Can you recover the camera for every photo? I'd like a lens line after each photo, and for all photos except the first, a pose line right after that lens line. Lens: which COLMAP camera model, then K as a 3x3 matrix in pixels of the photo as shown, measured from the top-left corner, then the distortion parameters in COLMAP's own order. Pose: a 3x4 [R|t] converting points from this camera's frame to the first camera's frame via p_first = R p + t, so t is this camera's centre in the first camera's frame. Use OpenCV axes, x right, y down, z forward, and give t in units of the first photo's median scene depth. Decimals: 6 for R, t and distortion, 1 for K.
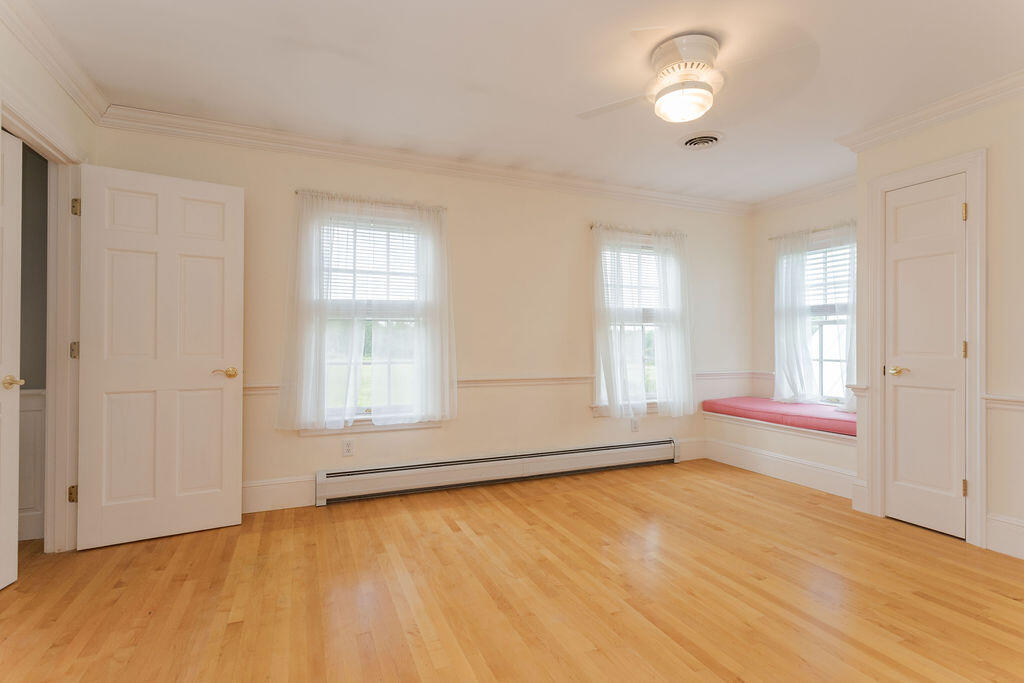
lens RADIAL K [[491.4, 0, 514.5], [0, 491.4, 349.1], [0, 0, 1]] dist [0.005722, 0.001280]
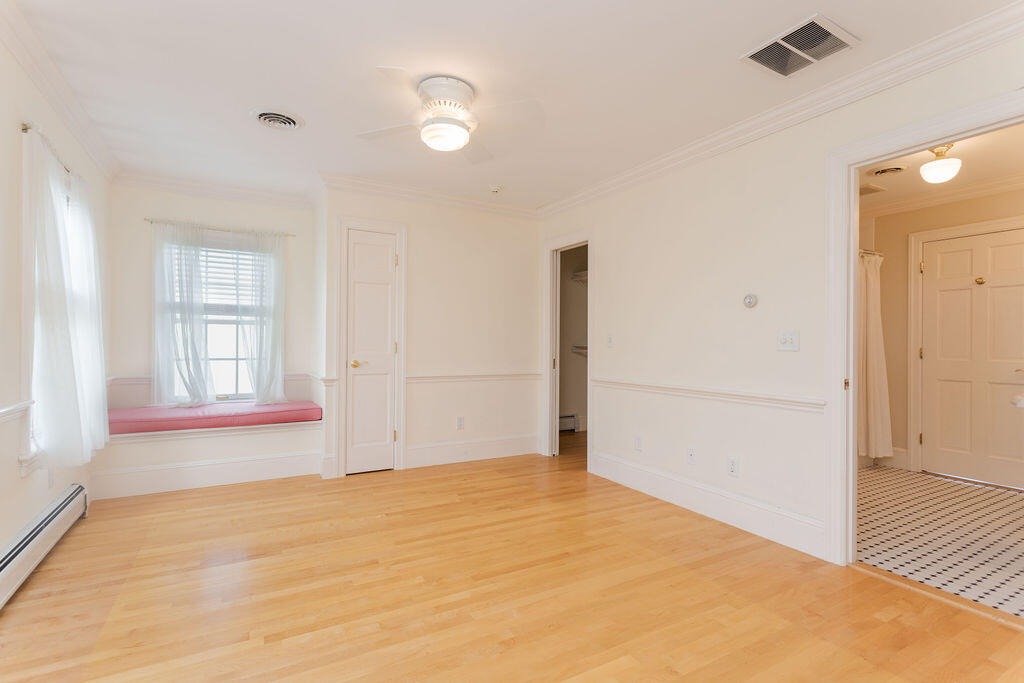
lens RADIAL K [[491.4, 0, 505.8], [0, 491.4, 342.3], [0, 0, 1]] dist [0.005722, 0.001280]
pose [[-0.095195, -0.006021, 0.995440, -0.472572], [0.002392, 0.999977, 0.006277, -0.017584], [-0.995456, 0.002979, -0.095179, 0.555521]]
